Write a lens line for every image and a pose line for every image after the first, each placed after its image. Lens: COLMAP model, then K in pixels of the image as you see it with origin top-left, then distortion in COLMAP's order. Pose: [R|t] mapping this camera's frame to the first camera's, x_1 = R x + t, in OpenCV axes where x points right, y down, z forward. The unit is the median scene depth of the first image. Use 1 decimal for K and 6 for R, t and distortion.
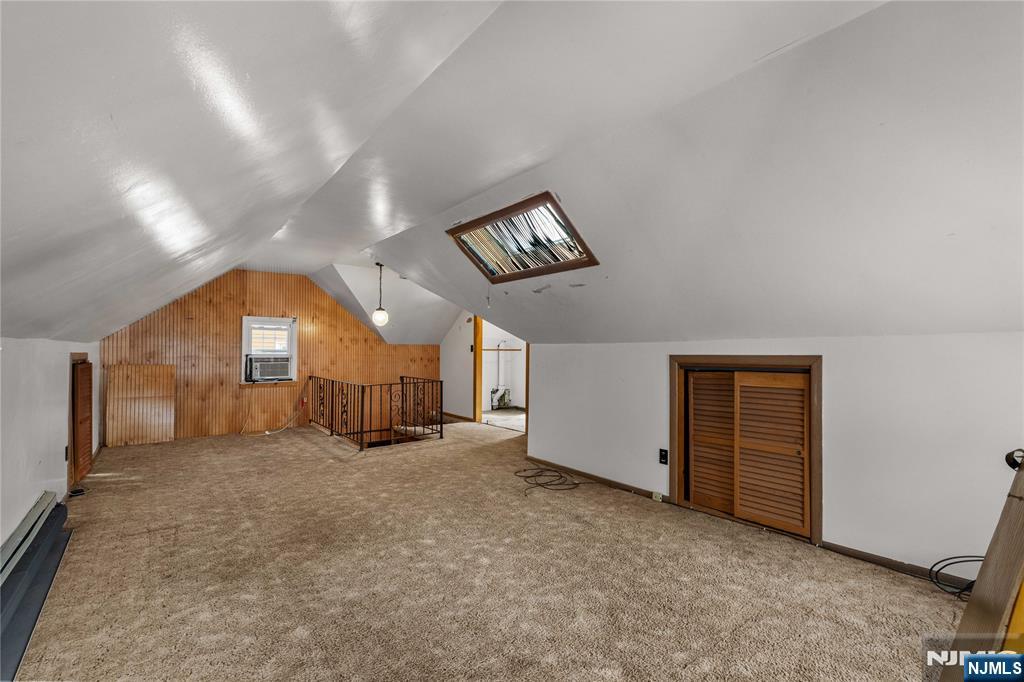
lens RADIAL K [[428.7, 0, 508.5], [0, 428.7, 335.6], [0, 0, 1]] dist [-0.000007, -0.000119]
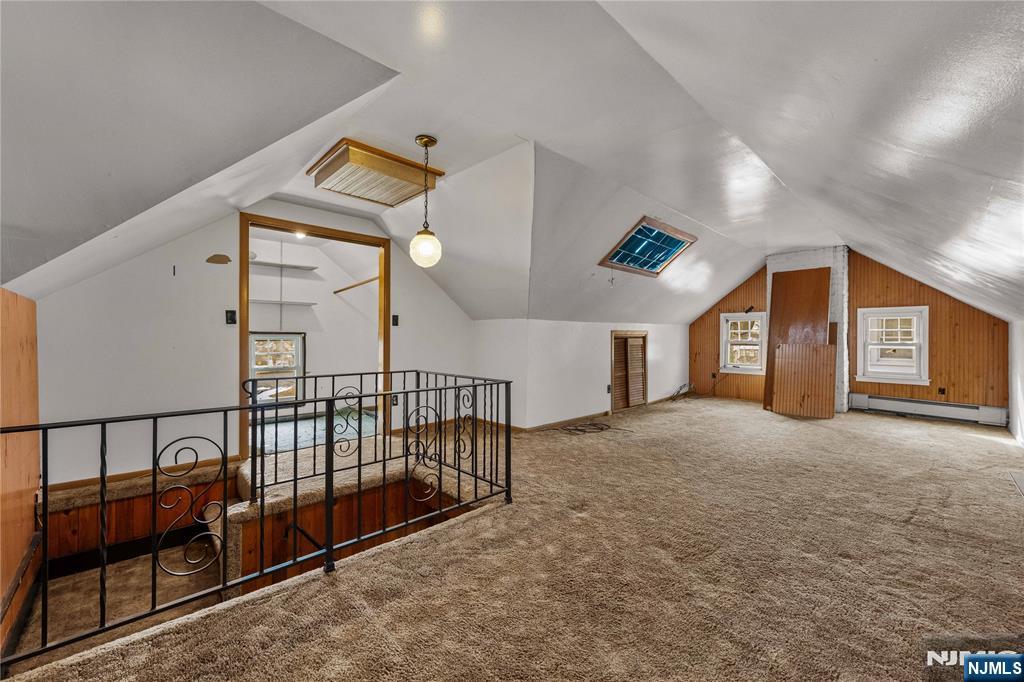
lens RADIAL K [[402.5, 0, 507.9], [0, 402.5, 339.3], [0, 0, 1]] dist [0.001201, 0.000072]
pose [[-0.058669, -0.008405, 0.998242, -1.179392], [-0.037145, 0.999290, 0.006230, 0.082921], [-0.997586, -0.036714, -0.058939, 1.441960]]
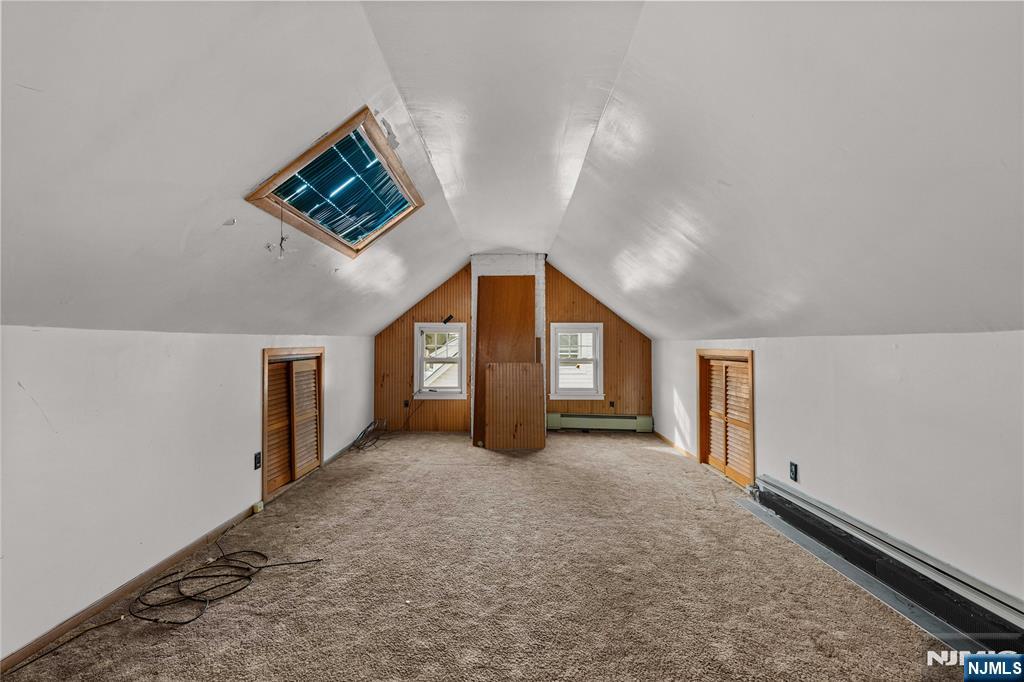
lens RADIAL K [[428.7, 0, 508.5], [0, 428.7, 335.6], [0, 0, 1]] dist [-0.000007, -0.000119]
pose [[-0.764282, 0.010661, 0.644794, -0.604427], [-0.022853, 0.998788, -0.043601, 0.042969], [-0.644477, -0.048059, -0.763112, 1.301533]]
